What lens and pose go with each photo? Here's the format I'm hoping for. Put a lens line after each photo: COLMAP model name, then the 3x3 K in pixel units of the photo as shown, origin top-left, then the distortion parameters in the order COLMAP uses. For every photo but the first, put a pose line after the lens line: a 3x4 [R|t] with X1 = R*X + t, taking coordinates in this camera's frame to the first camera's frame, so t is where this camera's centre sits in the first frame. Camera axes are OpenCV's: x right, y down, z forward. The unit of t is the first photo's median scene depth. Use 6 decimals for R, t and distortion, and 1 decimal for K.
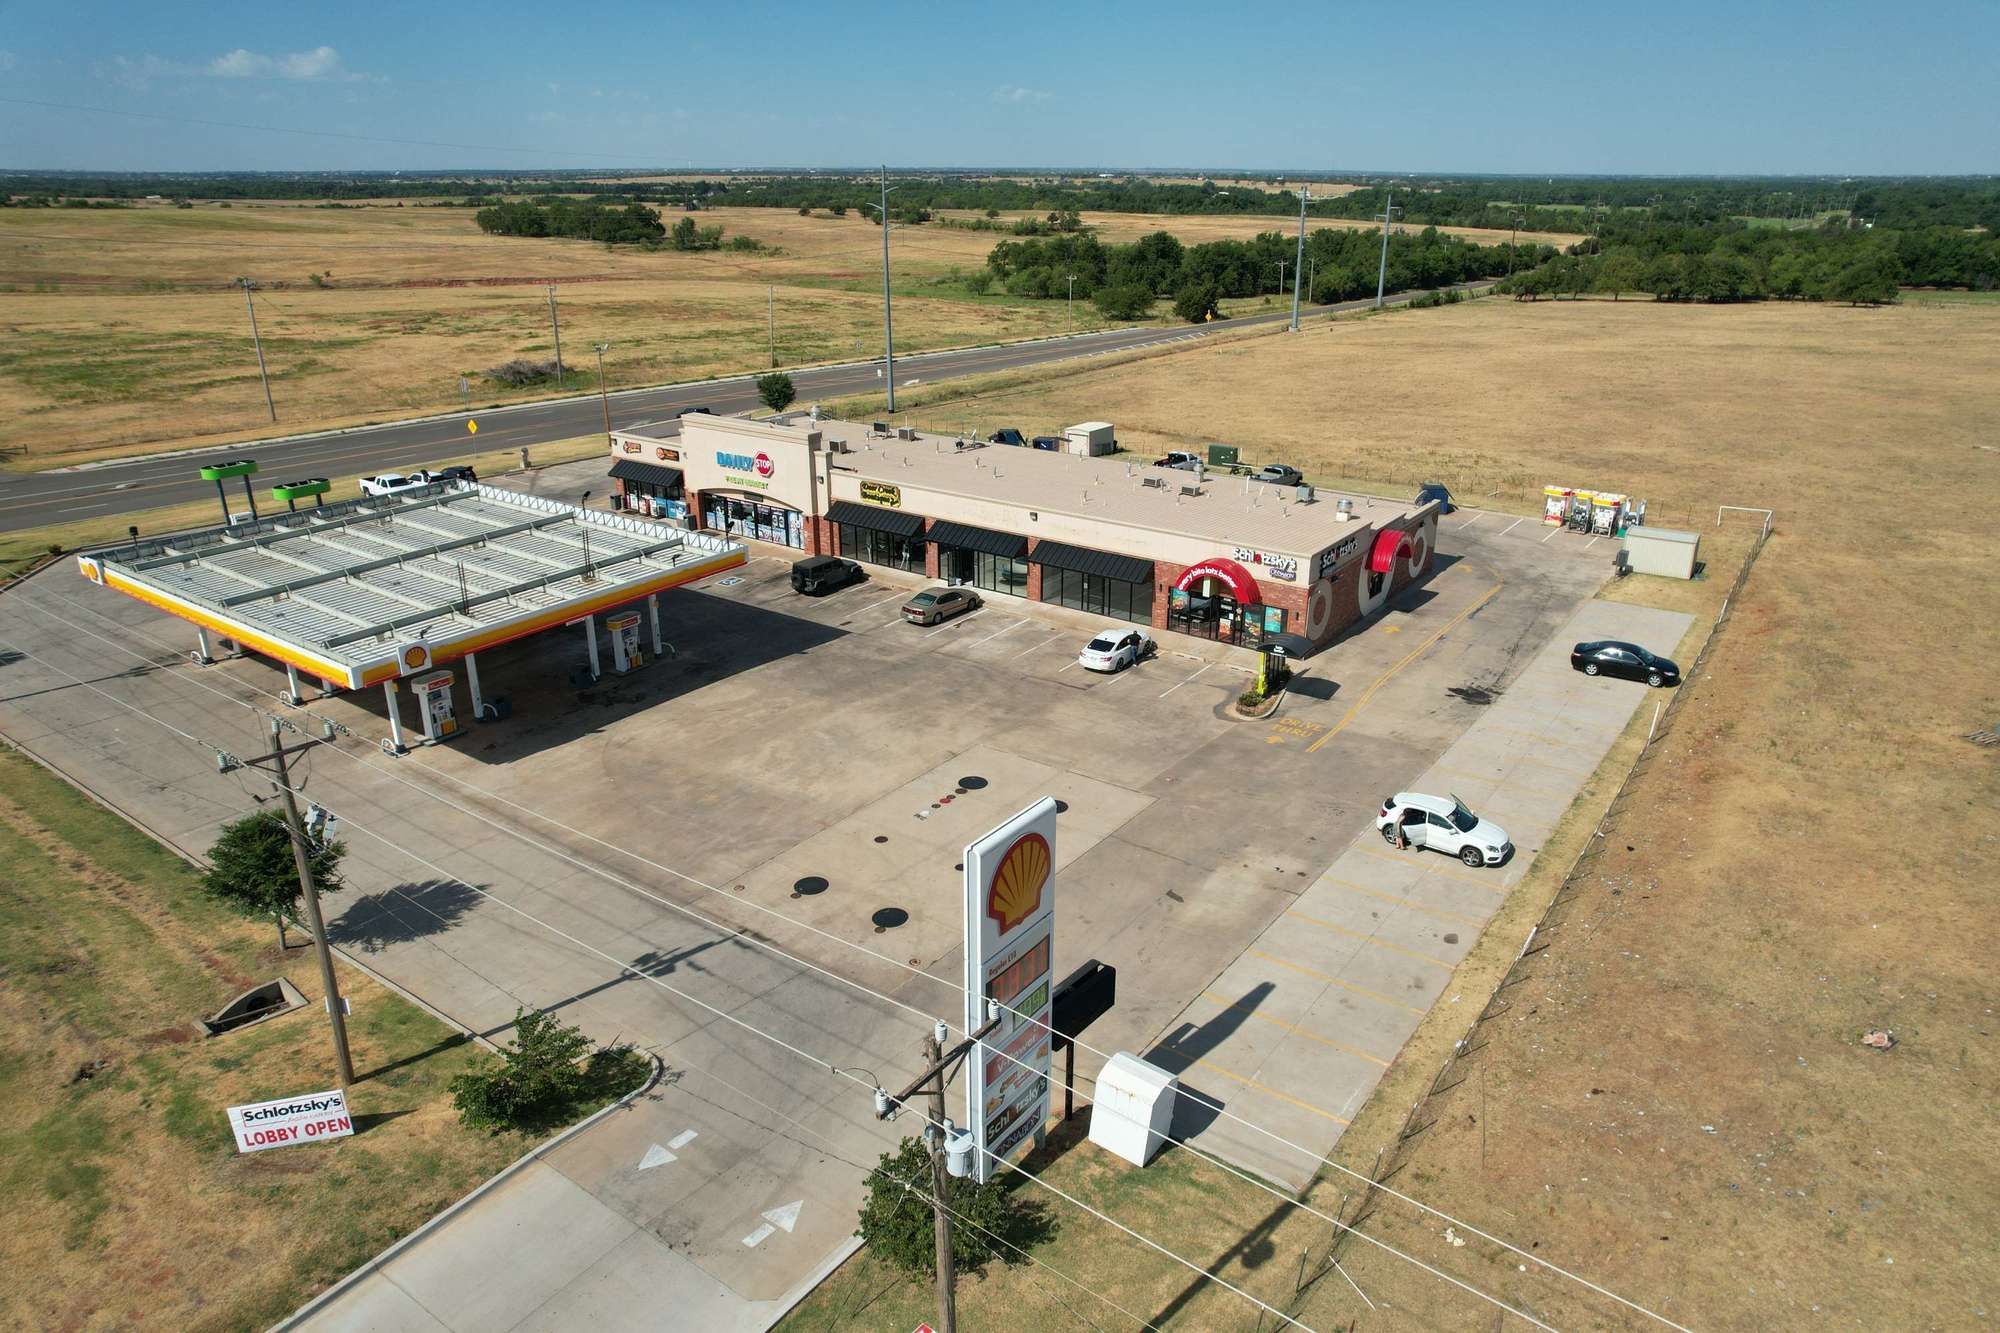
lens RADIAL K [[1279.8, 0, 1012.3], [0, 1279.8, 669.9], [0, 0, 1]] dist [-0.075106, 0.066766]
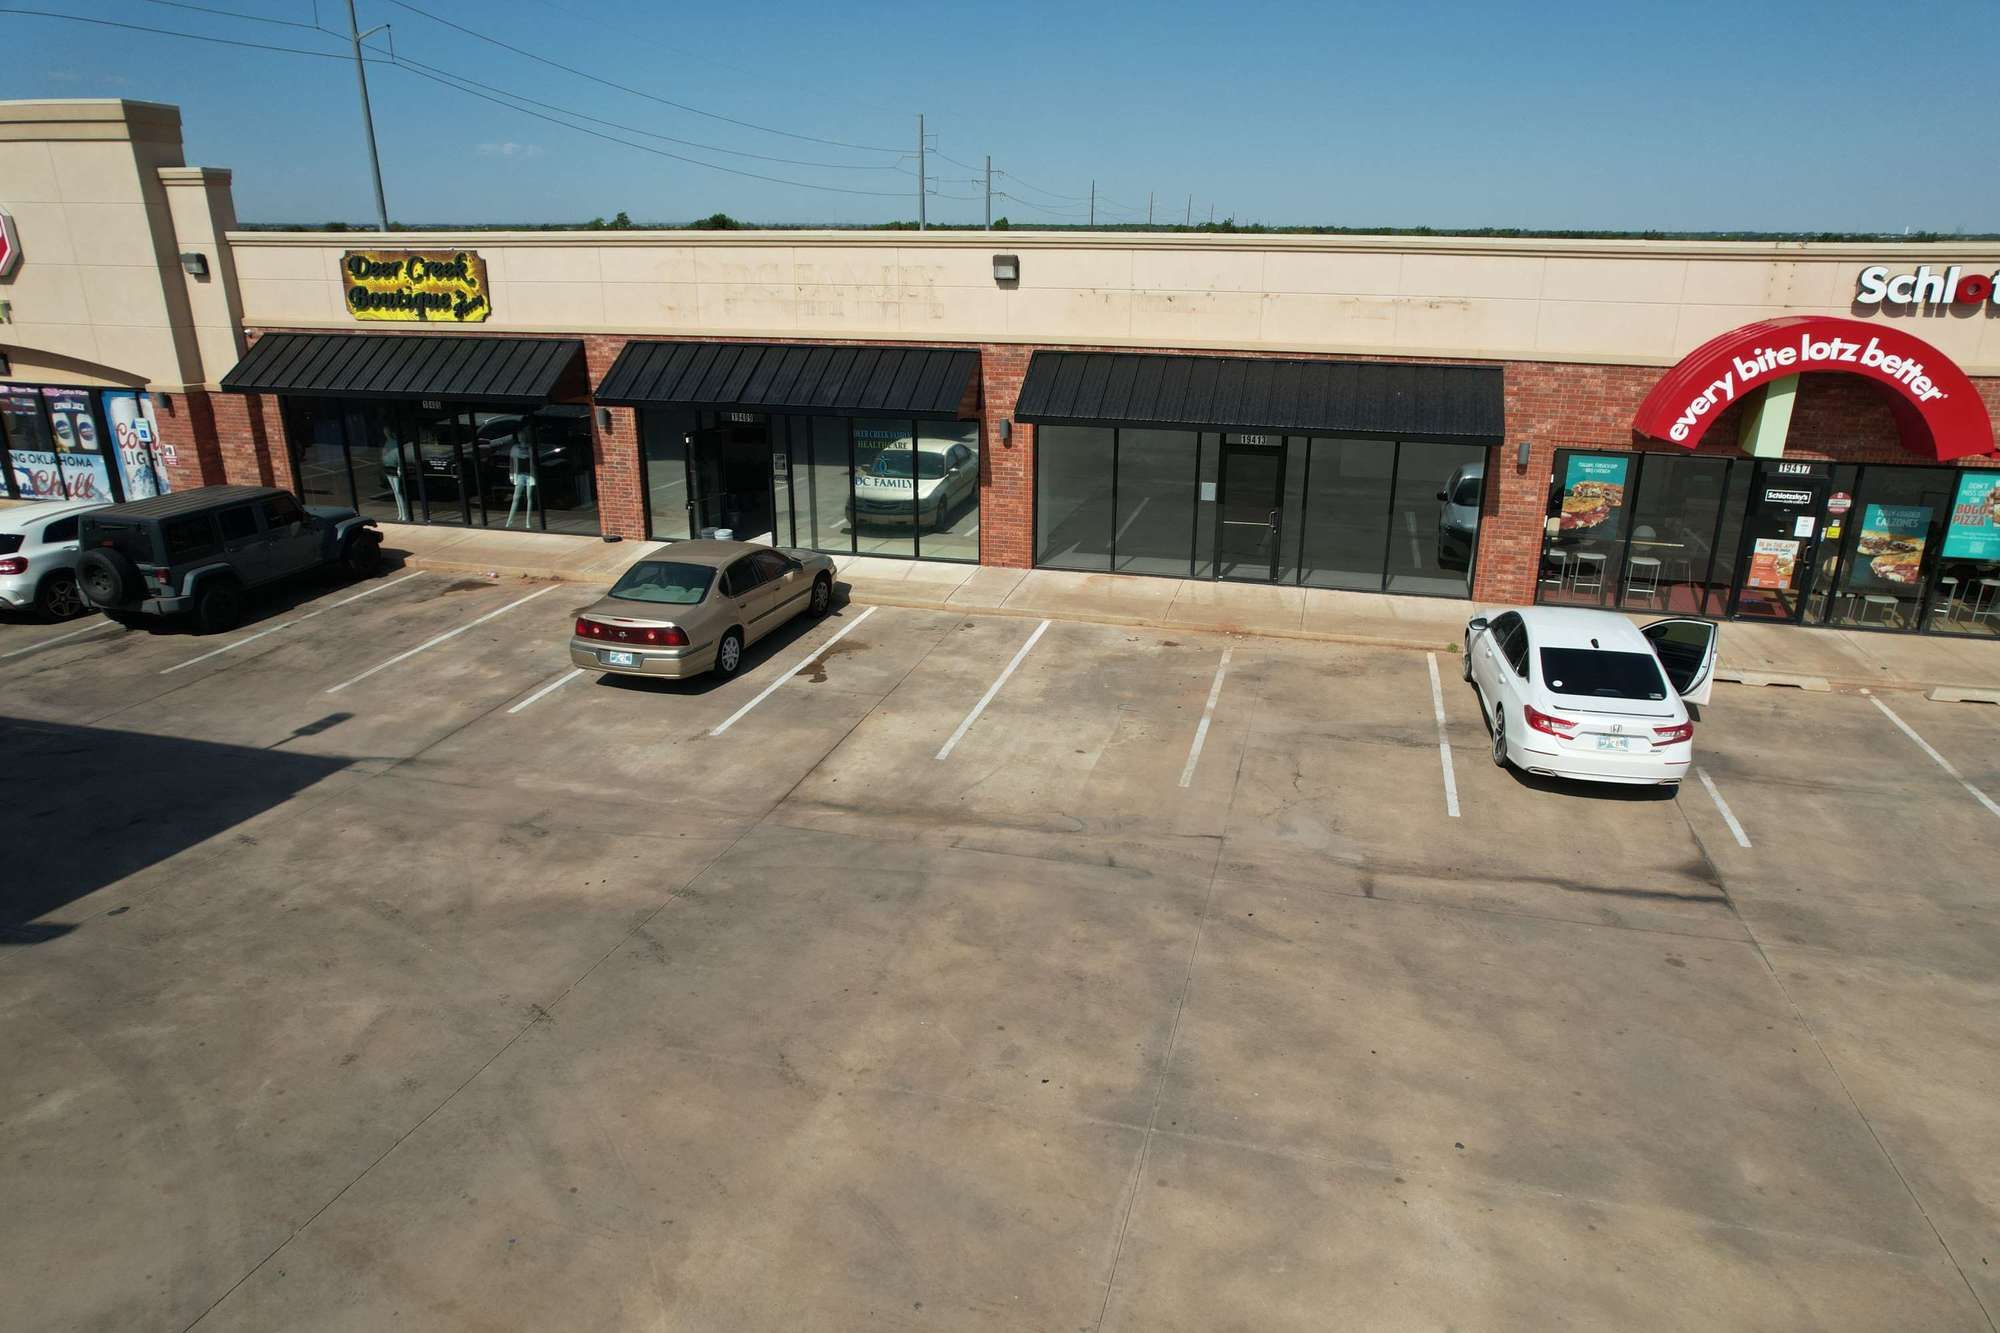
lens RADIAL K [[1279.8, 0, 1010.0], [0, 1279.8, 663.8], [0, 0, 1]] dist [-0.075106, 0.066766]
pose [[0.934409, -0.111747, 0.338220, -0.092859], [0.126124, 0.991797, -0.020759, -0.026689], [-0.333126, 0.062055, 0.940838, 0.760599]]
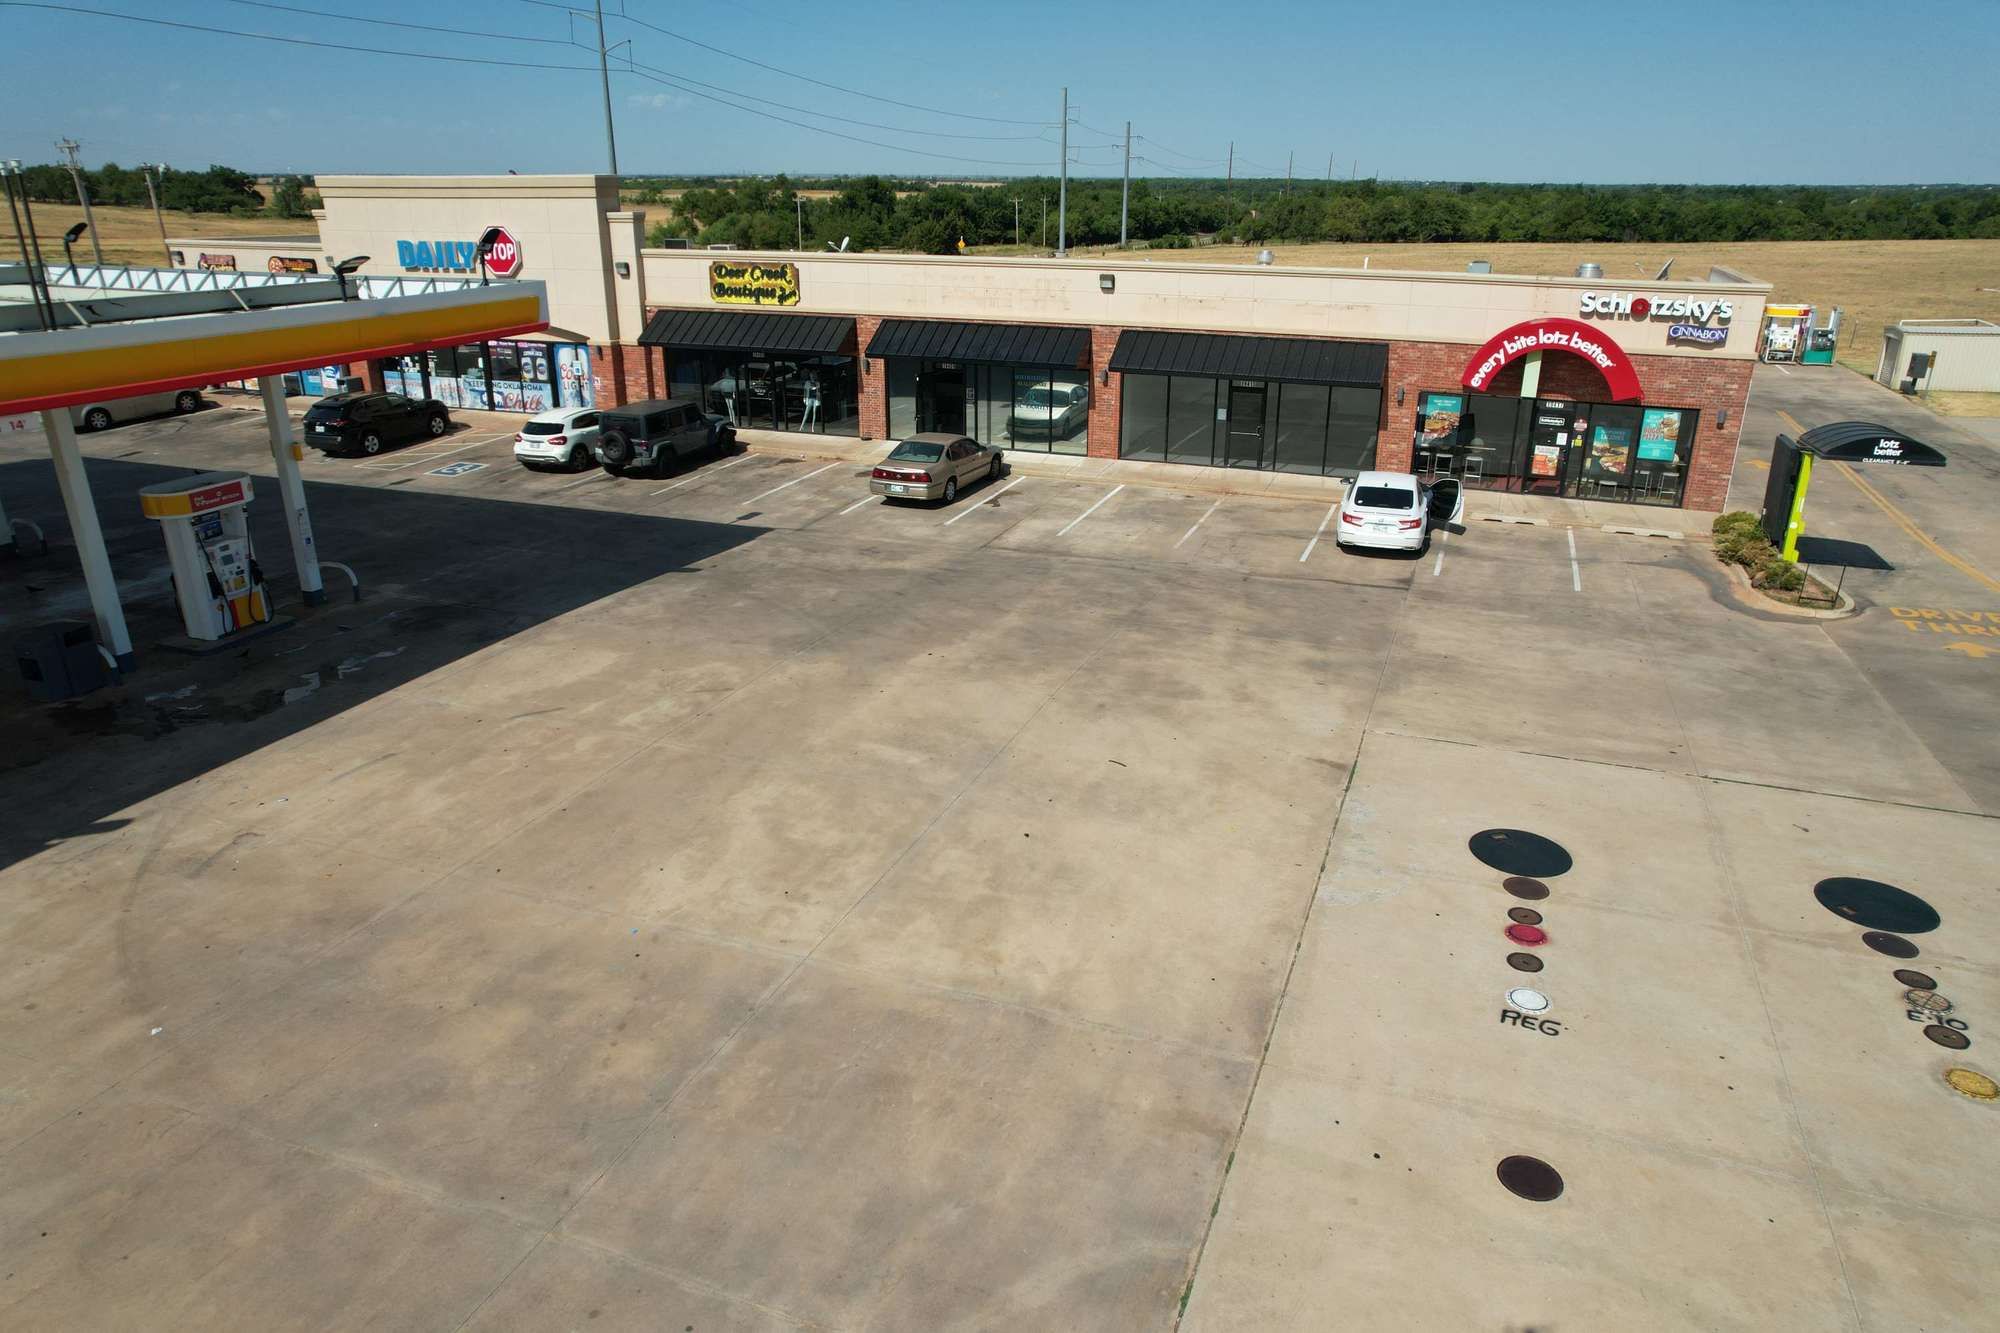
lens RADIAL K [[1279.8, 0, 1009.9], [0, 1279.8, 663.1], [0, 0, 1]] dist [-0.075106, 0.066766]
pose [[0.966635, -0.087161, 0.240872, -0.158133], [0.089424, 0.995992, 0.001542, 0.024532], [-0.240041, 0.020049, 0.970556, 0.548299]]
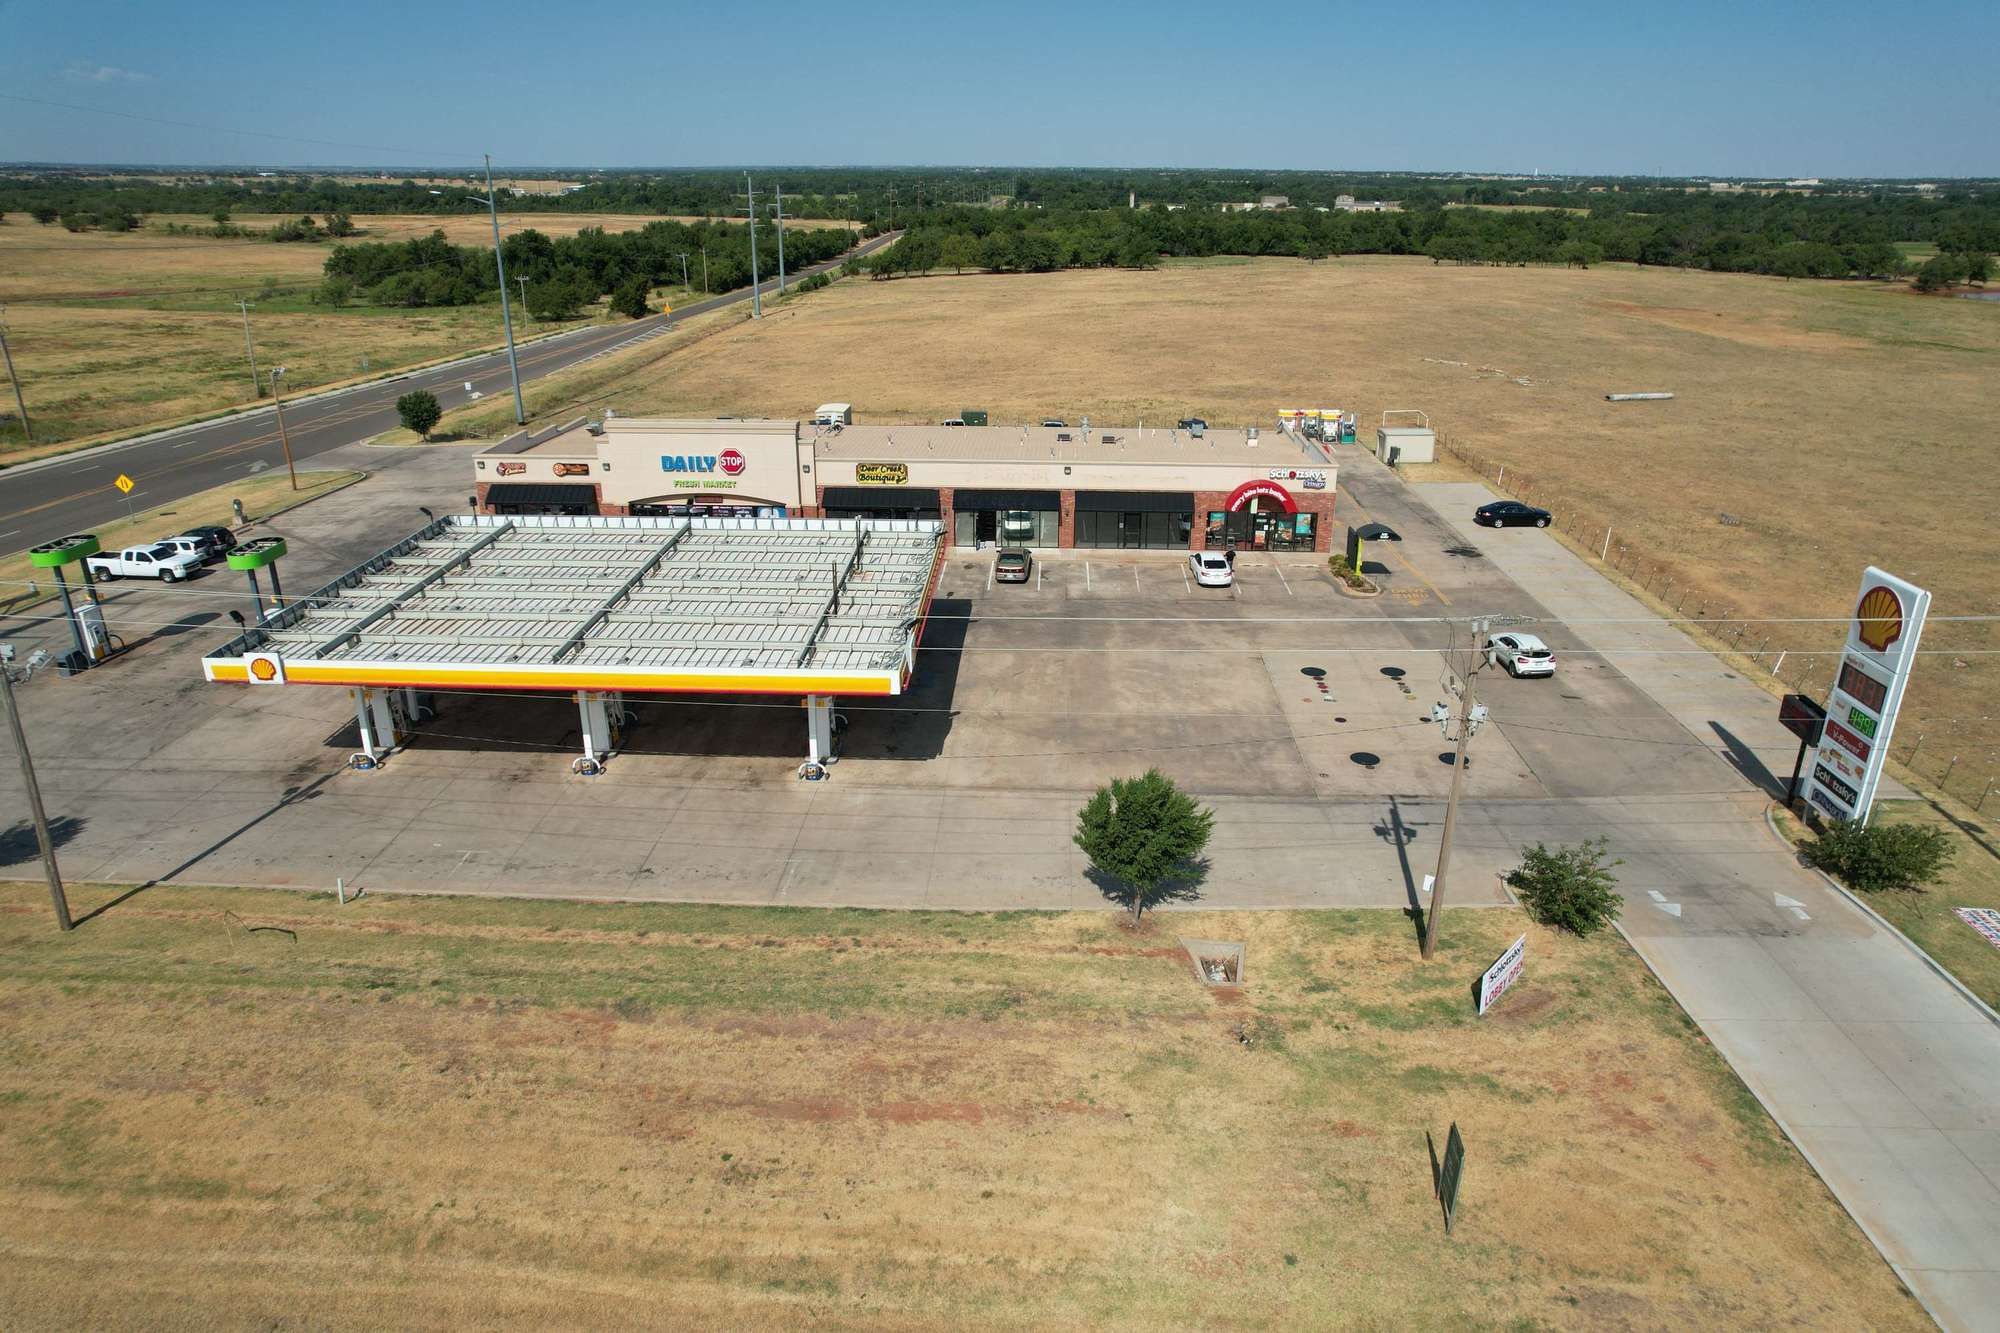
lens RADIAL K [[1279.8, 0, 1008.4], [0, 1279.8, 662.9], [0, 0, 1]] dist [-0.075106, 0.066766]
pose [[0.834345, -0.197369, 0.514698, -0.643849], [0.198160, 0.978678, 0.054064, -0.028877], [-0.514394, 0.056884, 0.855665, 0.102089]]
